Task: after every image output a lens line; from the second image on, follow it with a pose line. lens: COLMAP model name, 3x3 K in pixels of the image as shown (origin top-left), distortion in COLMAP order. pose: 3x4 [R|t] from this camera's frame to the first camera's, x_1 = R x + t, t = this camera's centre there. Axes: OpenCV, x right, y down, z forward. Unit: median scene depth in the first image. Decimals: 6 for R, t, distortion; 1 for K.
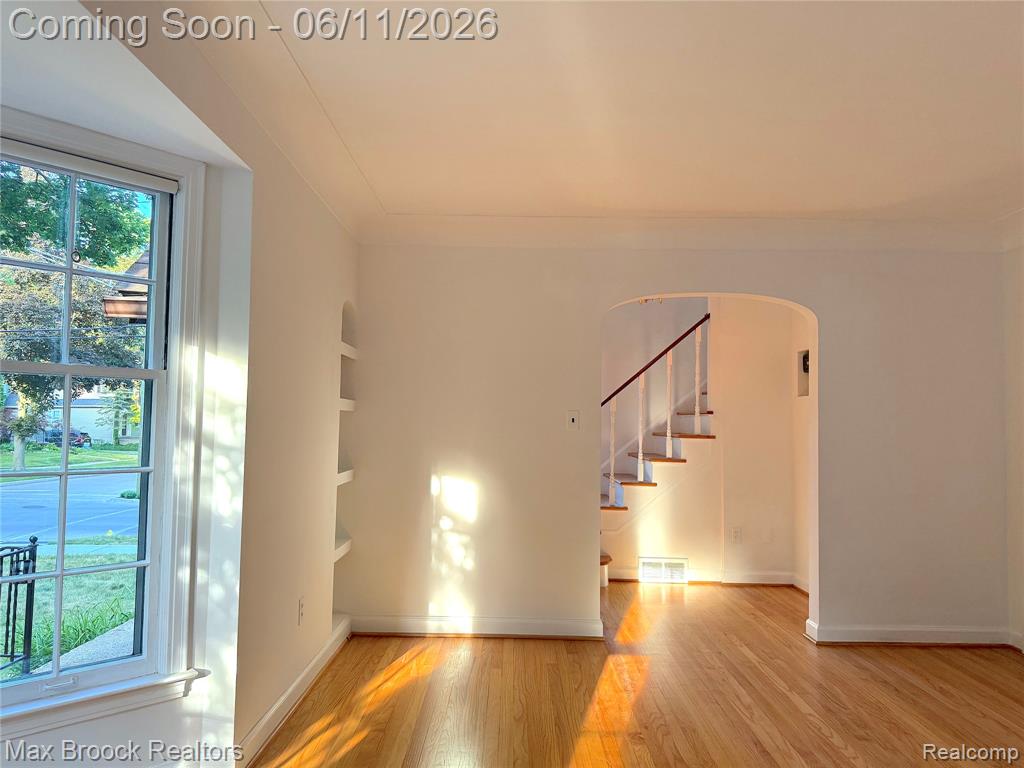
lens RADIAL K [[724.0, 0, 512.0], [0, 724.0, 384.0], [0, 0, 1]] dist [0.156661, -0.210692]
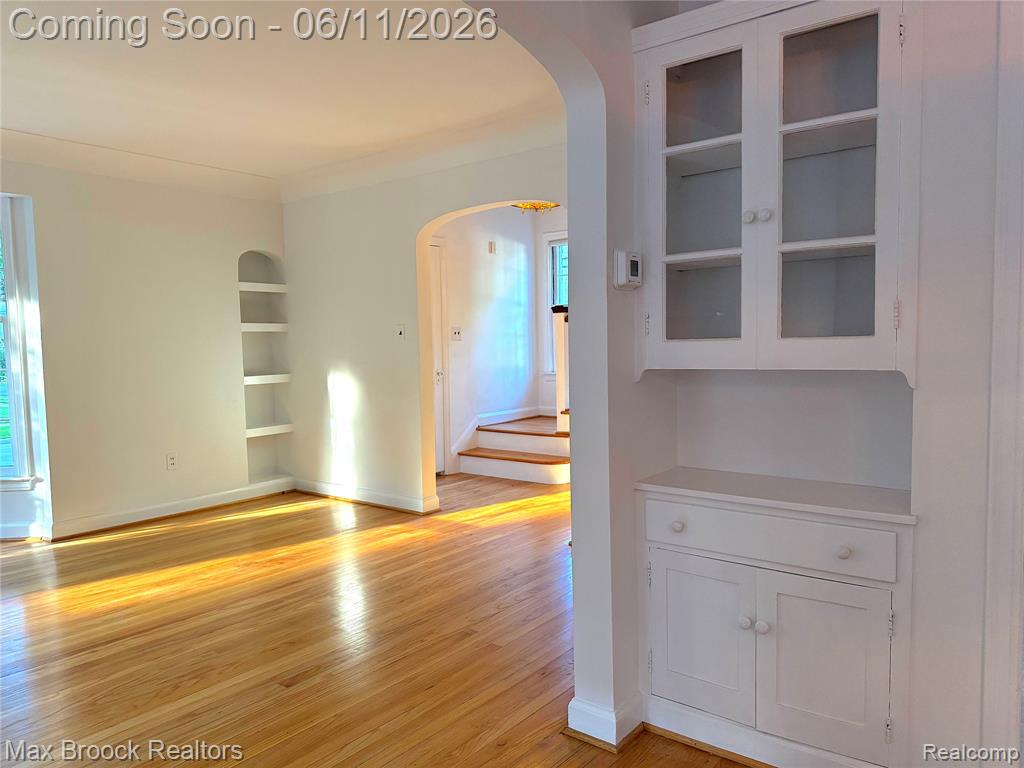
lens RADIAL K [[724.0, 0, 512.0], [0, 724.0, 384.0], [0, 0, 1]] dist [0.156661, -0.210692]
pose [[0.791978, 0.015741, -0.610346, 1.115857], [0.055760, 0.993625, 0.097979, 0.032095], [0.607997, -0.111630, 0.786052, 0.214261]]
